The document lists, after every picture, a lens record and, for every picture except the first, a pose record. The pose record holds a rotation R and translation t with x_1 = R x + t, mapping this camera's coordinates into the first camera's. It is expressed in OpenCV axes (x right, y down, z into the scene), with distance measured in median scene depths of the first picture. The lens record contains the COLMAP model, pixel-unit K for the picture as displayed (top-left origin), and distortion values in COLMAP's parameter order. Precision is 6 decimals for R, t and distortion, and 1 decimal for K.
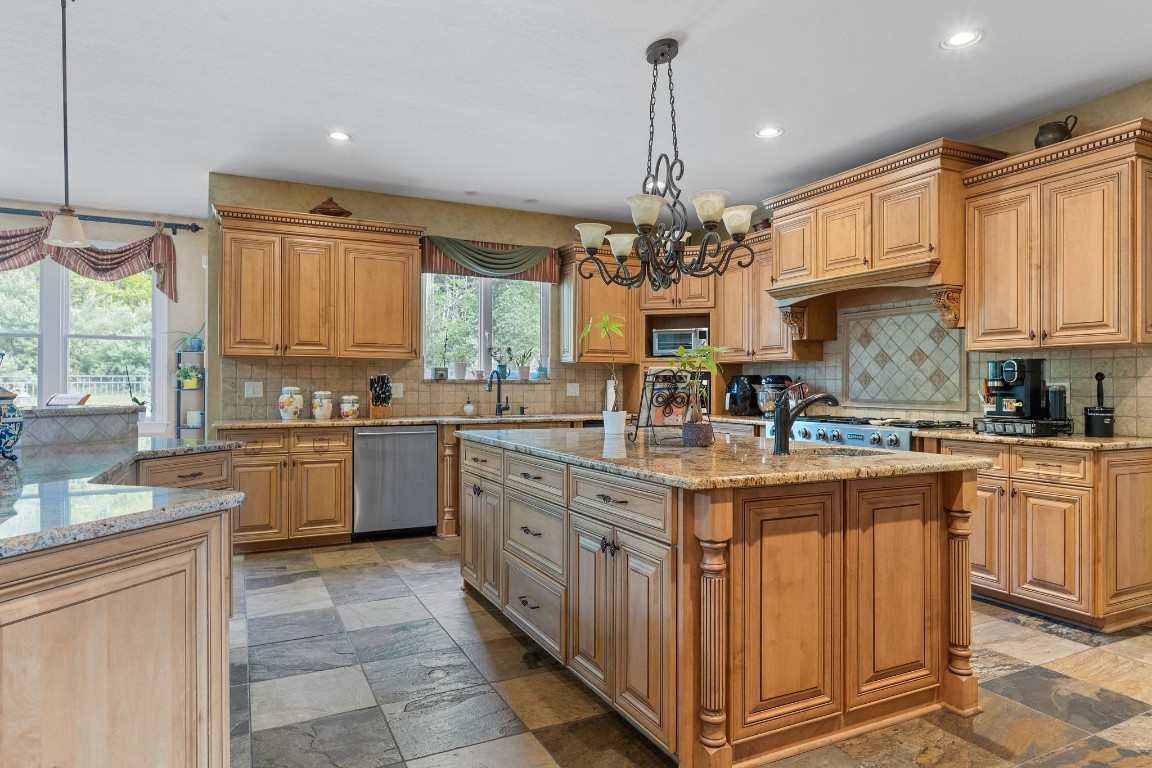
lens RADIAL K [[693.2, 0, 605.2], [0, 693.2, 384.6], [0, 0, 1]] dist [-0.003445, 0.005017]
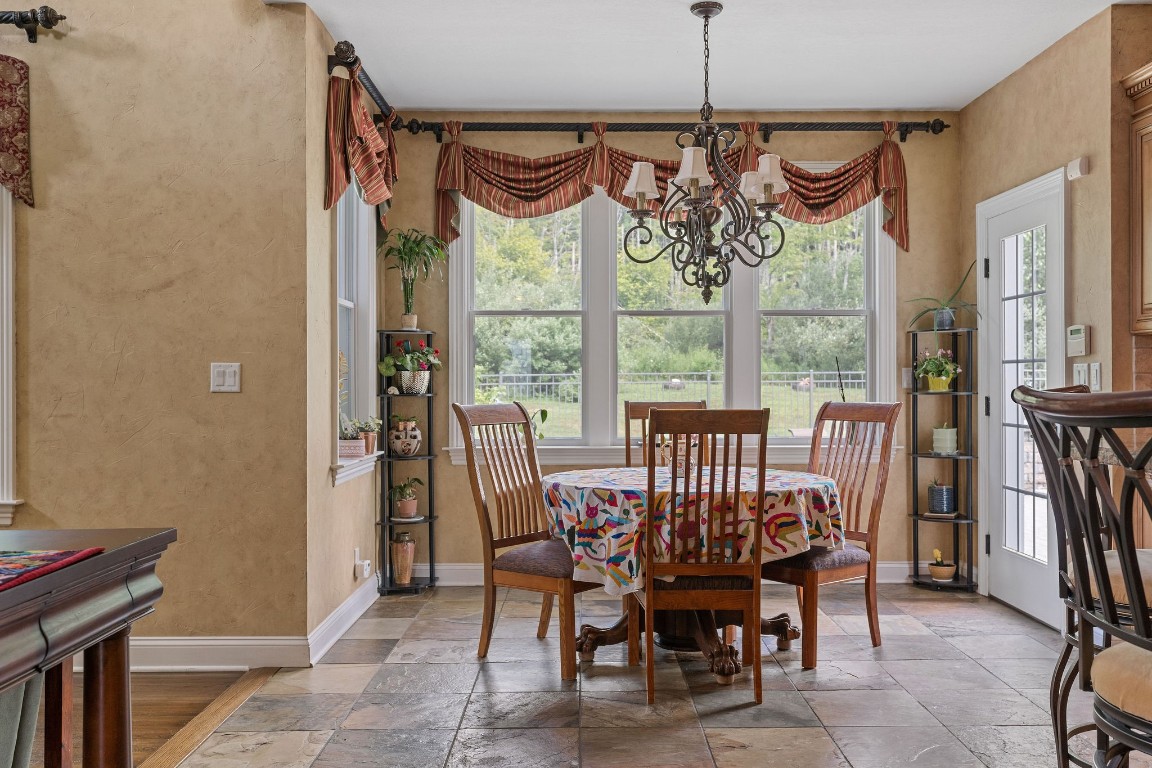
lens RADIAL K [[1040.9, 0, 577.1], [0, 1040.9, 383.8], [0, 0, 1]] dist [0.007016, 0.003781]
pose [[0.891256, -0.005867, -0.453462, -0.679330], [0.006109, 0.999981, -0.000932, -0.003733], [0.453459, -0.001940, 0.891275, 0.066168]]
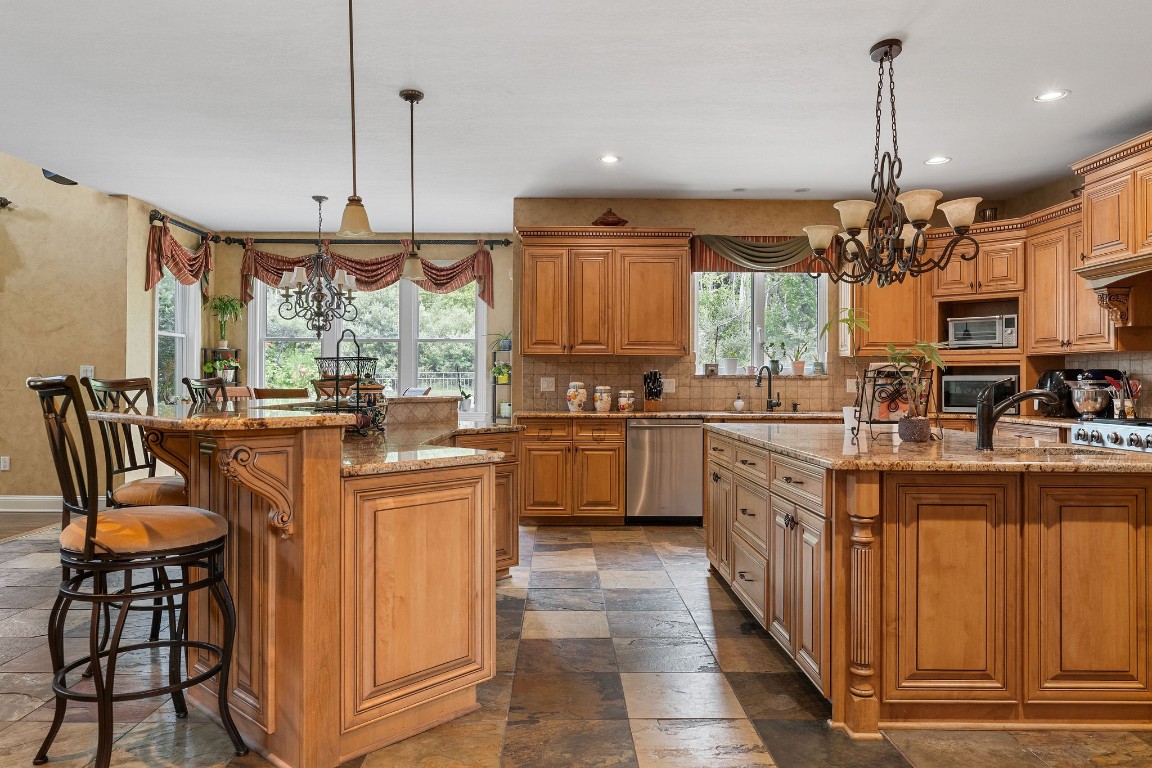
lens RADIAL K [[791.4, 0, 572.3], [0, 791.4, 376.5], [0, 0, 1]] dist [0.000317, 0.000123]
pose [[0.890911, -0.000505, -0.454179, 0.142790], [-0.001758, 0.999988, -0.004560, 0.000442], [0.454175, 0.004861, 0.890899, -0.167540]]
